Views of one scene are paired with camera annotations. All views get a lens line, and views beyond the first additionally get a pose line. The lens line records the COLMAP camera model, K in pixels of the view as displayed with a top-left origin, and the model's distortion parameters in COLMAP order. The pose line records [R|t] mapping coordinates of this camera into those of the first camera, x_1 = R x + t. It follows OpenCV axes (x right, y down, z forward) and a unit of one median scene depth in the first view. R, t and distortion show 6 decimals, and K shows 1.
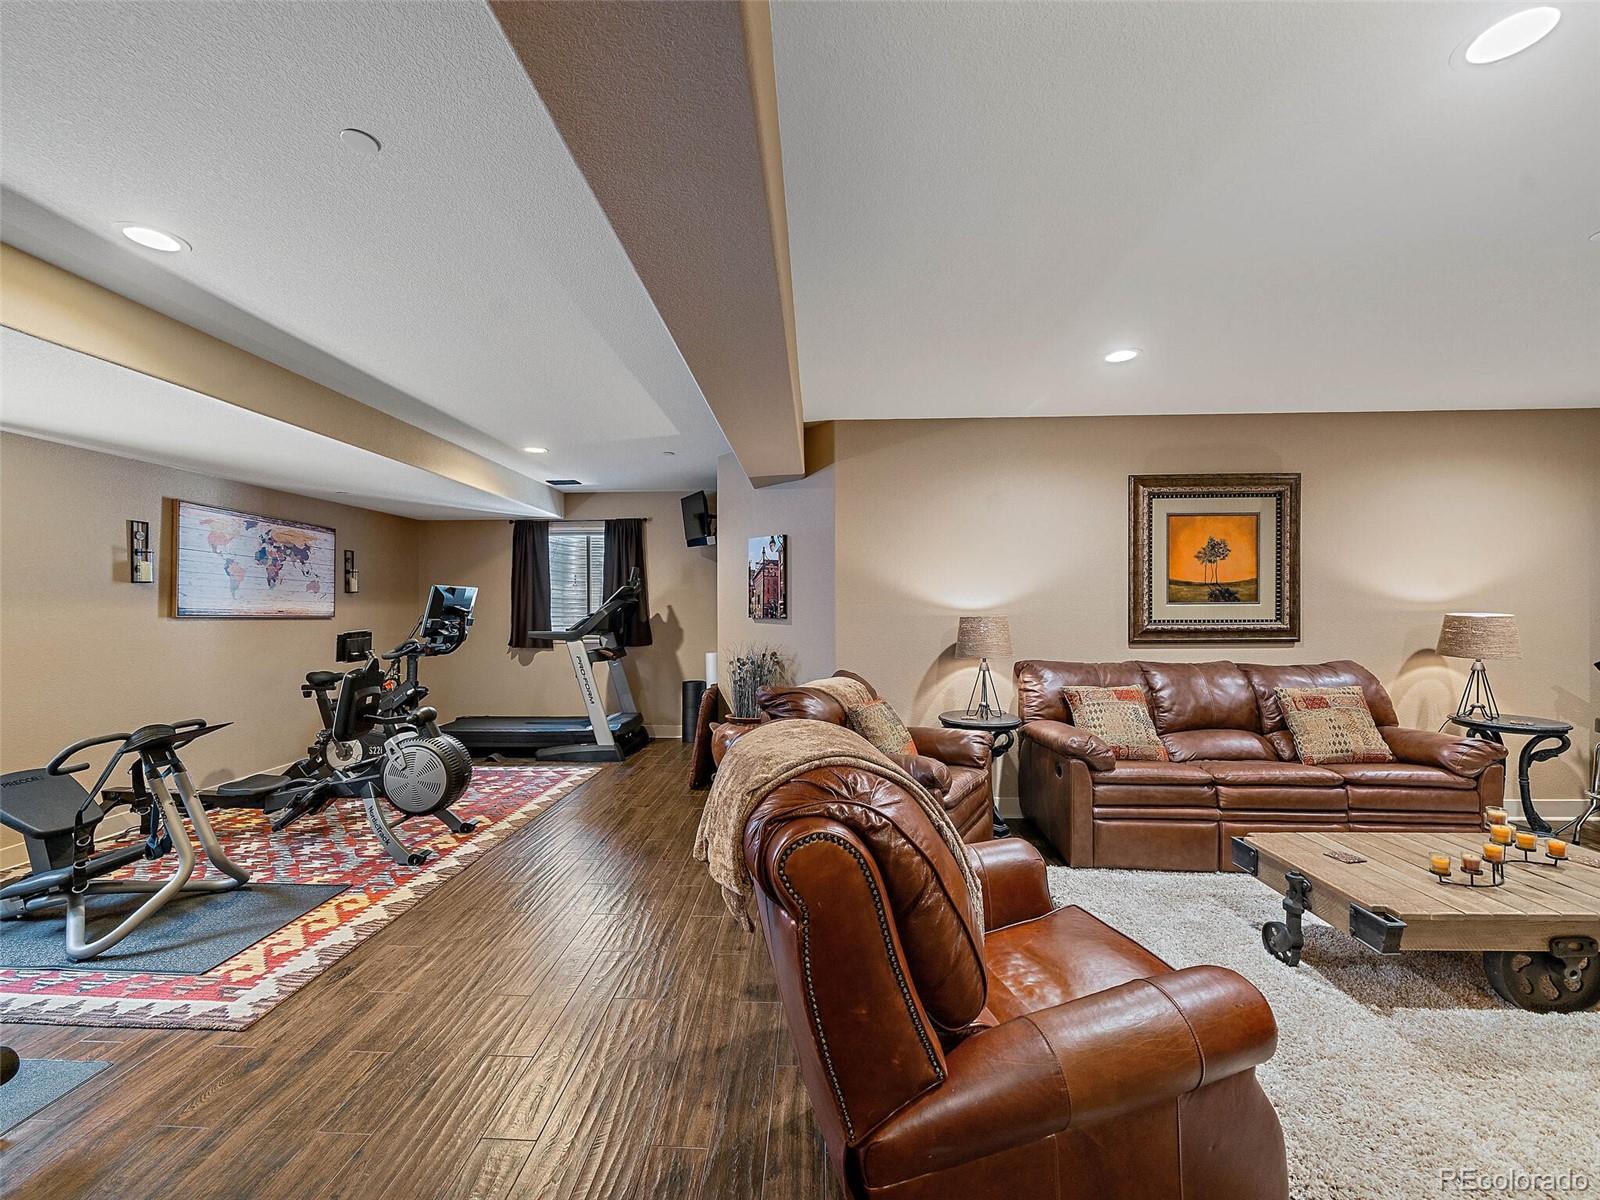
lens RADIAL K [[621.8, 0, 794.0], [0, 621.8, 608.1], [0, 0, 1]] dist [-0.008571, 0.000417]
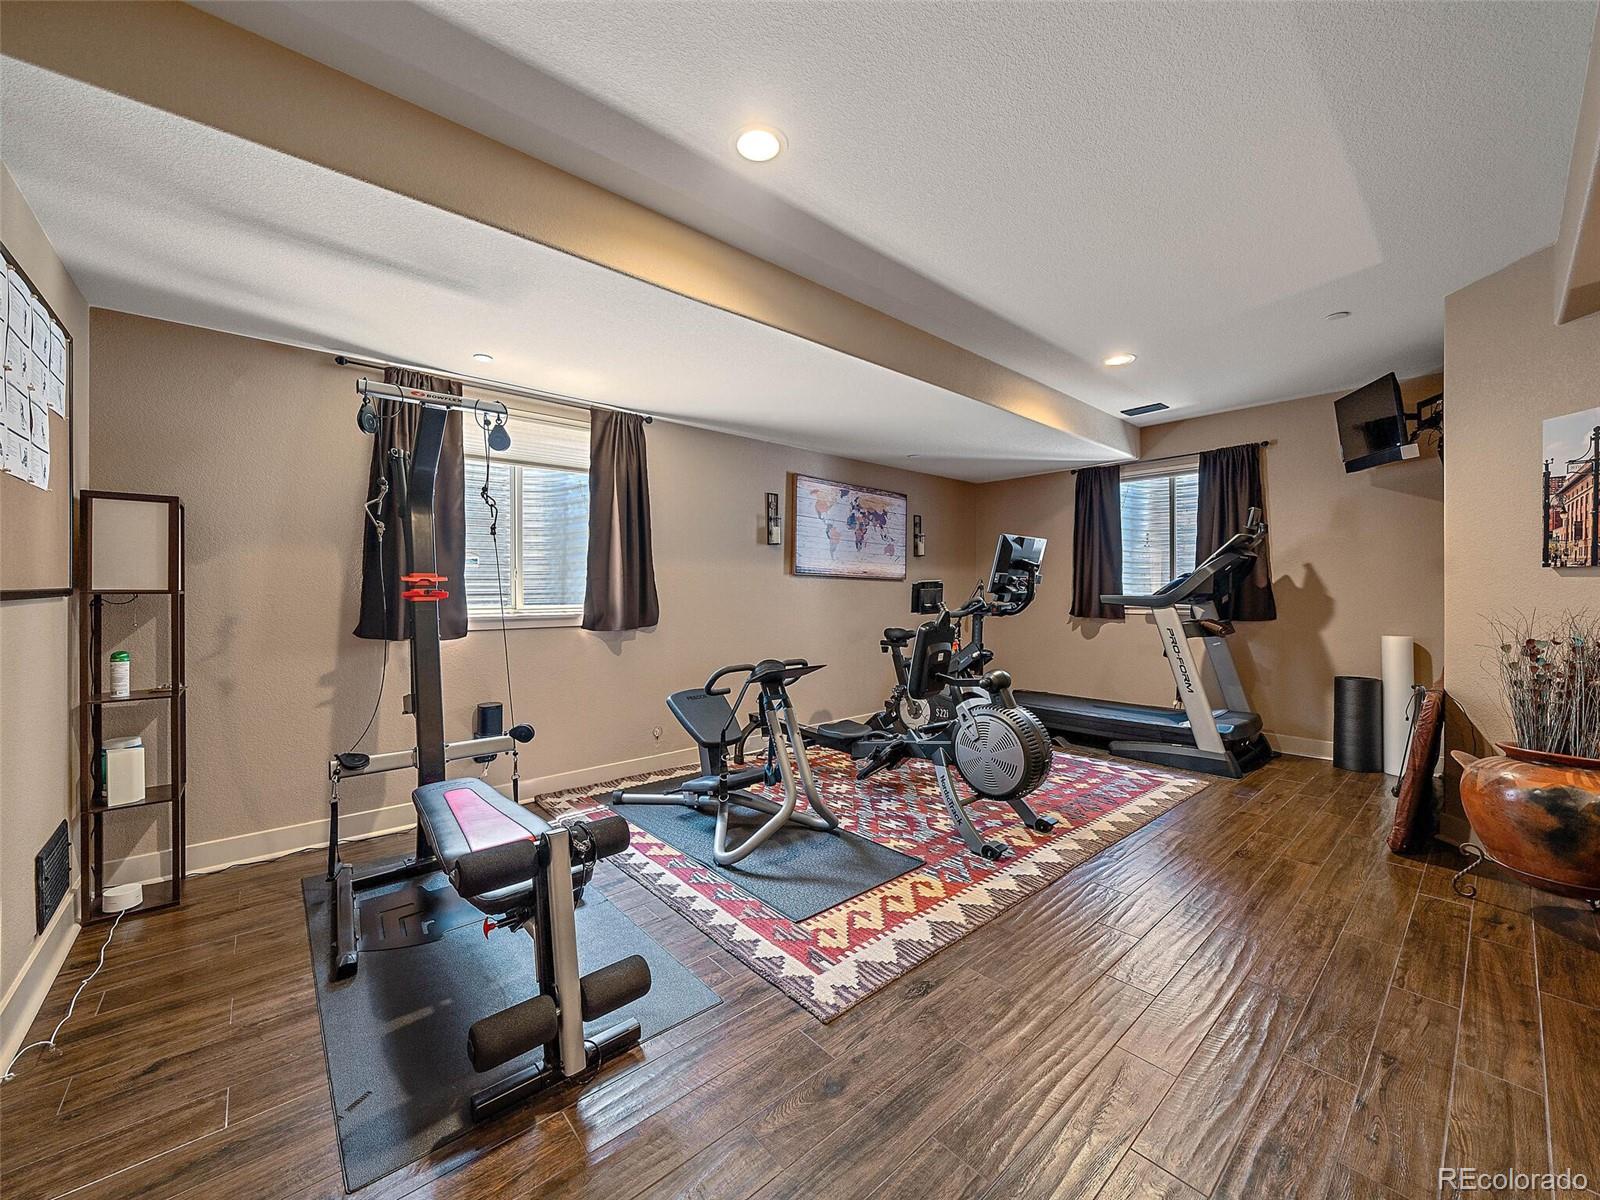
lens RADIAL K [[620.2, 0, 784.5], [0, 620.2, 588.6], [0, 0, 1]] dist [-0.007133, -0.000010]
pose [[0.679549, 0.000739, -0.733630, -0.160386], [-0.003822, 0.999989, -0.002533, 0.046948], [0.733620, 0.004526, 0.679544, 0.195892]]
